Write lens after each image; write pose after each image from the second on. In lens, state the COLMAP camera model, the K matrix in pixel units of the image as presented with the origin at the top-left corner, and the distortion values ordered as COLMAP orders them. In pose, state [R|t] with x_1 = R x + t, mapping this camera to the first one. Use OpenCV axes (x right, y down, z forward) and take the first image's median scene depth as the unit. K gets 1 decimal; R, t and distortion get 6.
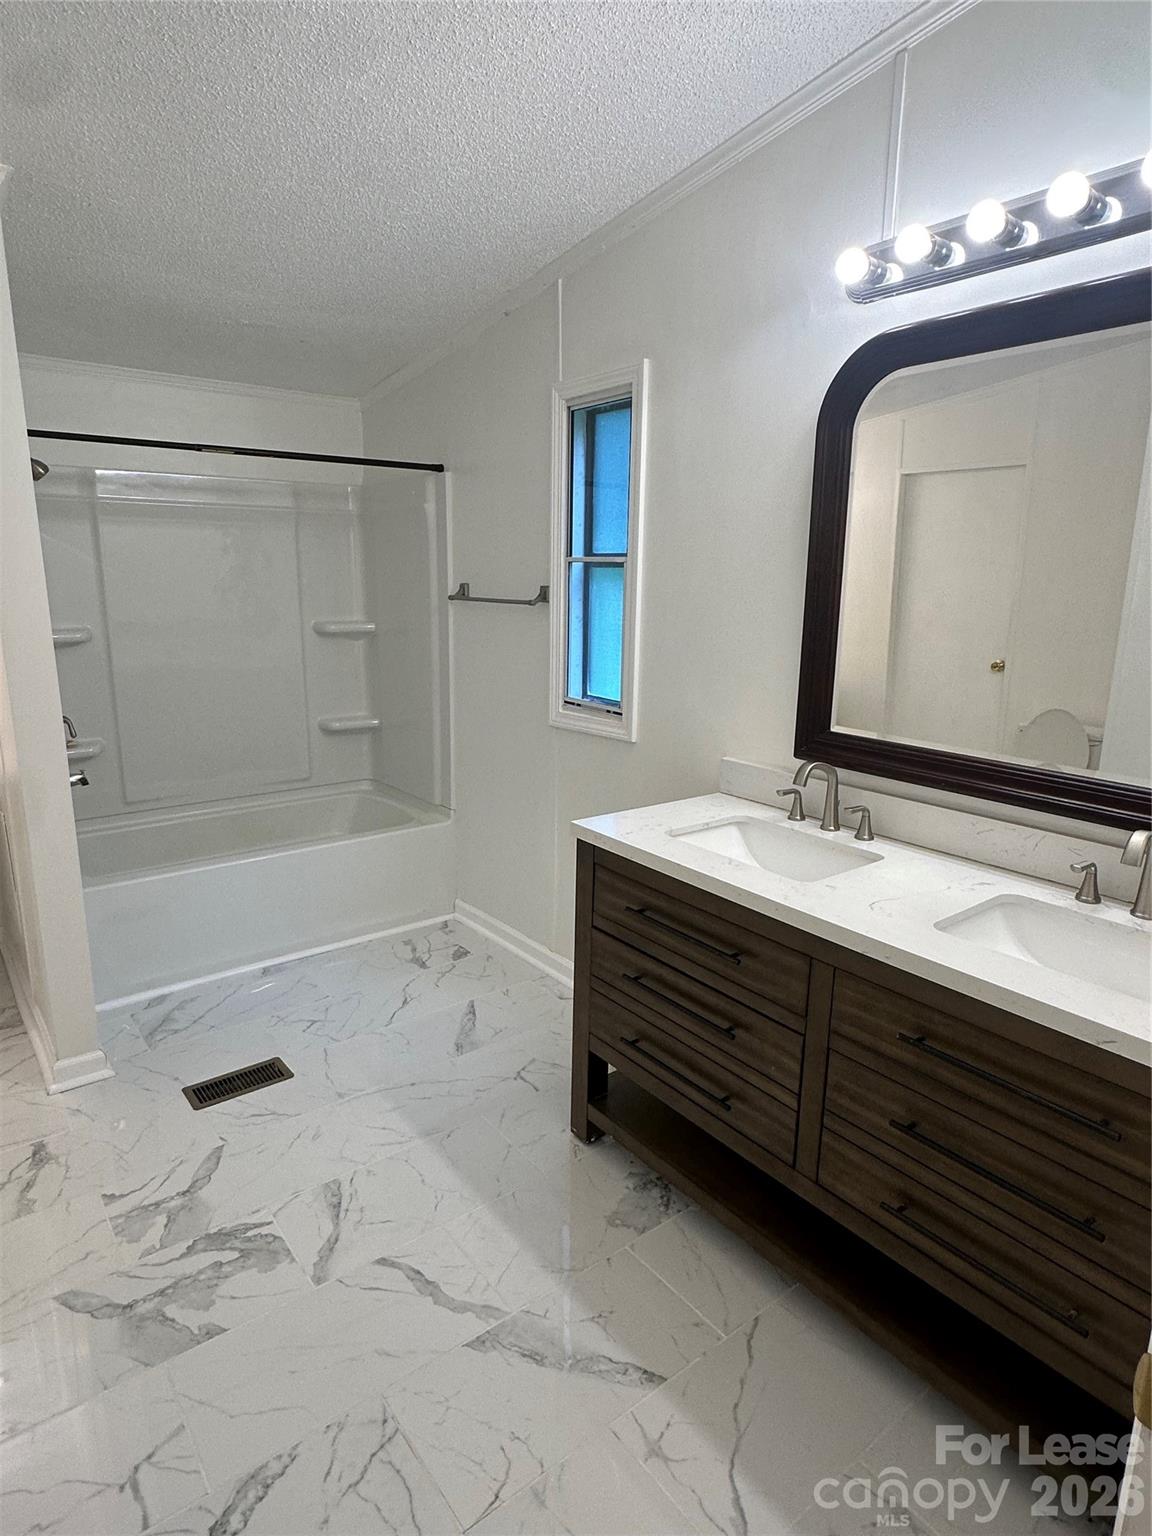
lens RADIAL K [[872.5, 0, 576.0], [0, 872.5, 768.0], [0, 0, 1]] dist [-0.004218, -0.000326]
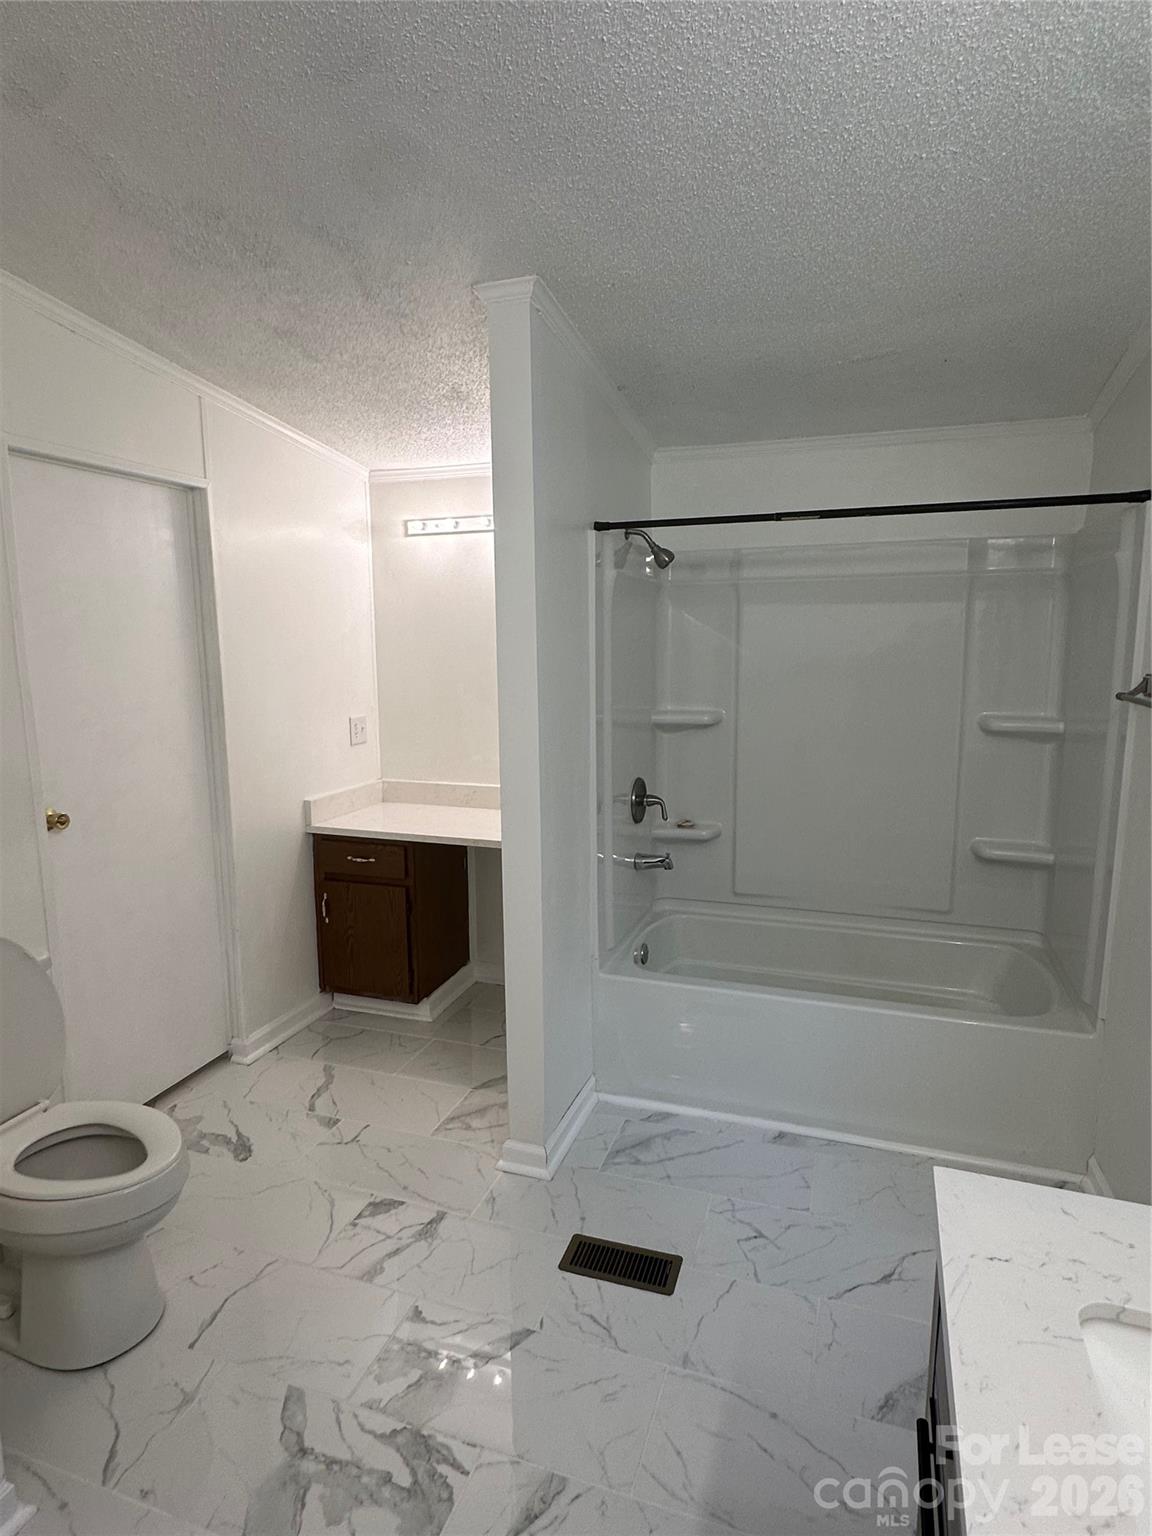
lens RADIAL K [[872.5, 0, 576.0], [0, 872.5, 768.0], [0, 0, 1]] dist [-0.004218, -0.000326]
pose [[0.543095, 0.110977, -0.832305, 0.200865], [-0.169326, 0.985339, 0.020894, -0.102046], [0.822421, 0.129583, 0.553924, 0.372898]]
